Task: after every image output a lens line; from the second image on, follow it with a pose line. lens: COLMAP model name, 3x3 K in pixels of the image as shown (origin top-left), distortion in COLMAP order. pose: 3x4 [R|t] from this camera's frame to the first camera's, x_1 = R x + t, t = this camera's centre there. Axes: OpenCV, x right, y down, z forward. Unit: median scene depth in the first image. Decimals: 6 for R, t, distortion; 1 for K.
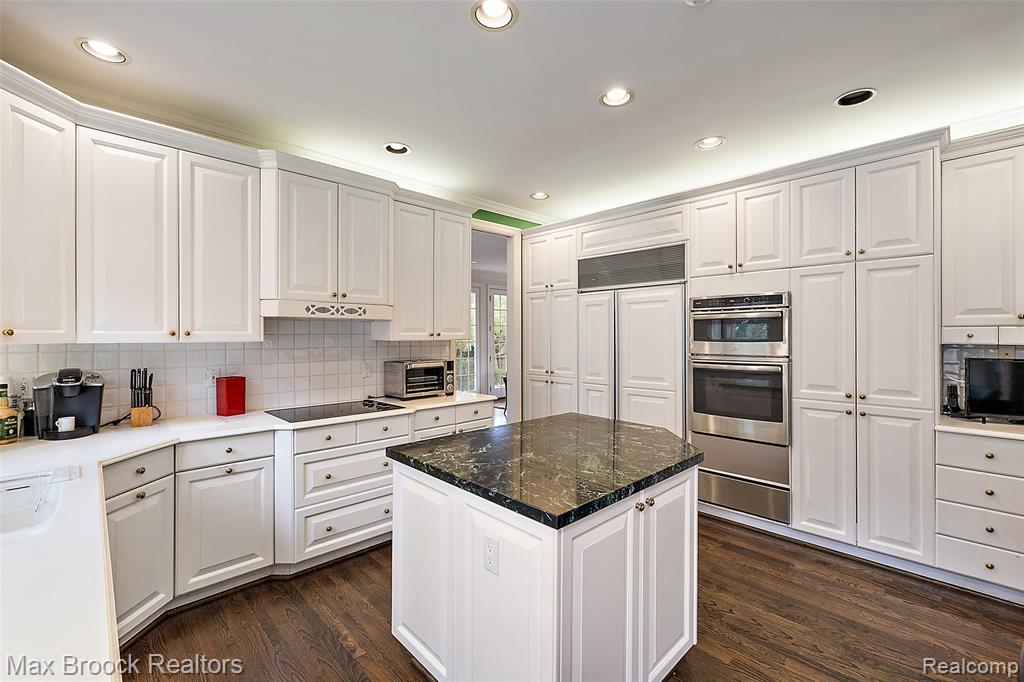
lens RADIAL K [[441.7, 0, 510.9], [0, 441.7, 336.1], [0, 0, 1]] dist [0.000494, -0.000070]
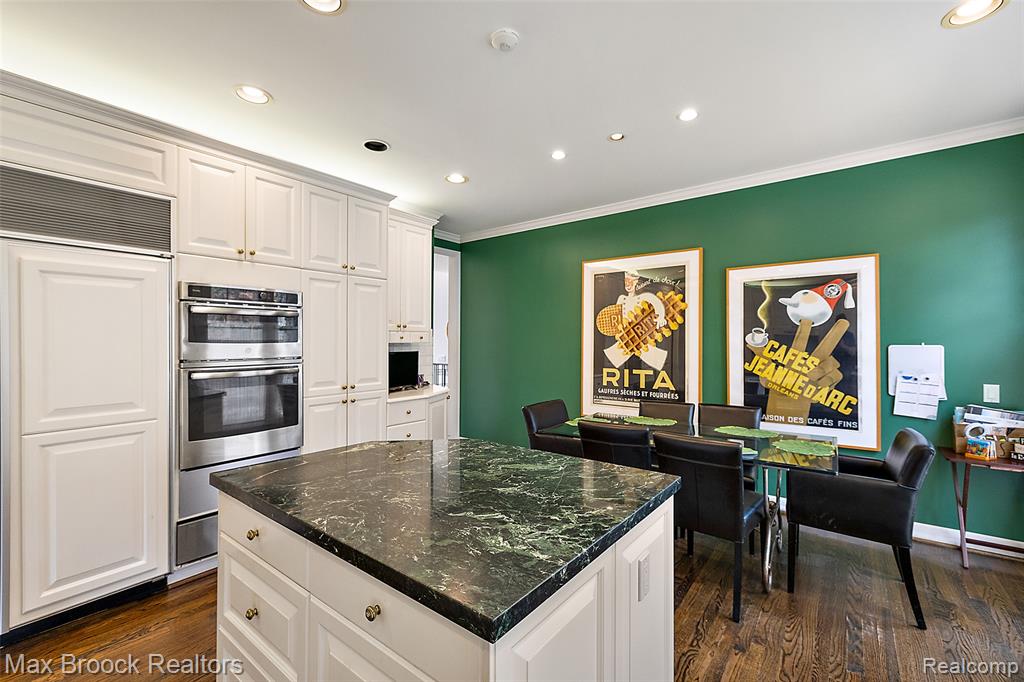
lens RADIAL K [[441.7, 0, 509.3], [0, 441.7, 341.7], [0, 0, 1]] dist [0.000494, -0.000070]
pose [[-0.155224, 0.000553, 0.987879, -0.425478], [0.000961, 0.999999, -0.000408, 0.012313], [-0.987879, 0.000886, -0.155225, 0.682484]]
